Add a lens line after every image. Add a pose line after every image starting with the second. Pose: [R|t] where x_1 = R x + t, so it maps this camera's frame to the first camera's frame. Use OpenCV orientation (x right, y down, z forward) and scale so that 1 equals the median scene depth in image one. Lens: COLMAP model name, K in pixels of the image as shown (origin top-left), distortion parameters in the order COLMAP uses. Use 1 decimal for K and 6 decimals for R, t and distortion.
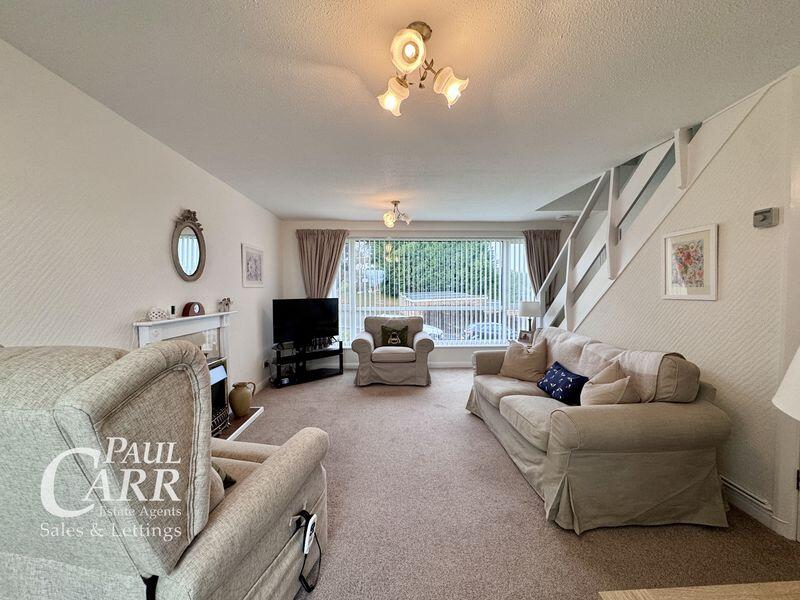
lens RADIAL K [[325.8, 0, 398.4], [0, 325.8, 301.6], [0, 0, 1]] dist [-0.001157, -0.000075]
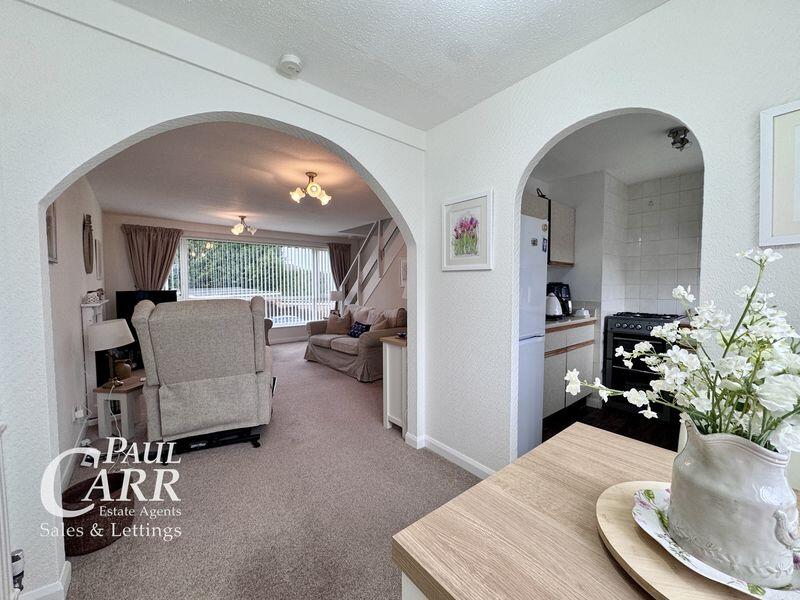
lens RADIAL K [[325.8, 0, 398.4], [0, 325.8, 301.6], [0, 0, 1]] dist [-0.001157, -0.000075]
pose [[0.804458, -0.025789, 0.593449, -0.344020], [0.019341, 0.999665, 0.017224, 0.034867], [-0.593694, -0.002377, 0.804687, -0.522735]]
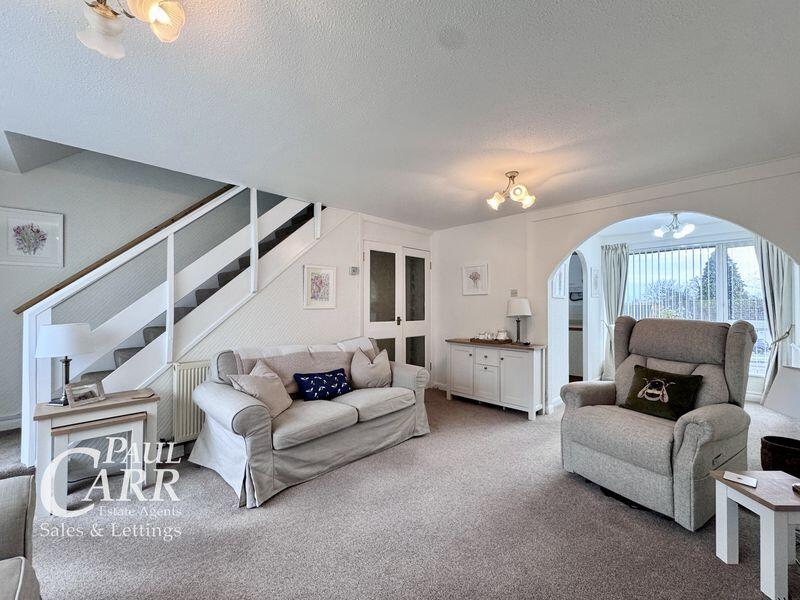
lens RADIAL K [[325.8, 0, 398.4], [0, 325.8, 301.6], [0, 0, 1]] dist [-0.001157, -0.000075]
pose [[-0.670473, 0.011601, 0.741843, -0.372090], [0.028711, 0.999535, 0.010318, -0.030389], [-0.741378, 0.028217, -0.670494, 1.154211]]
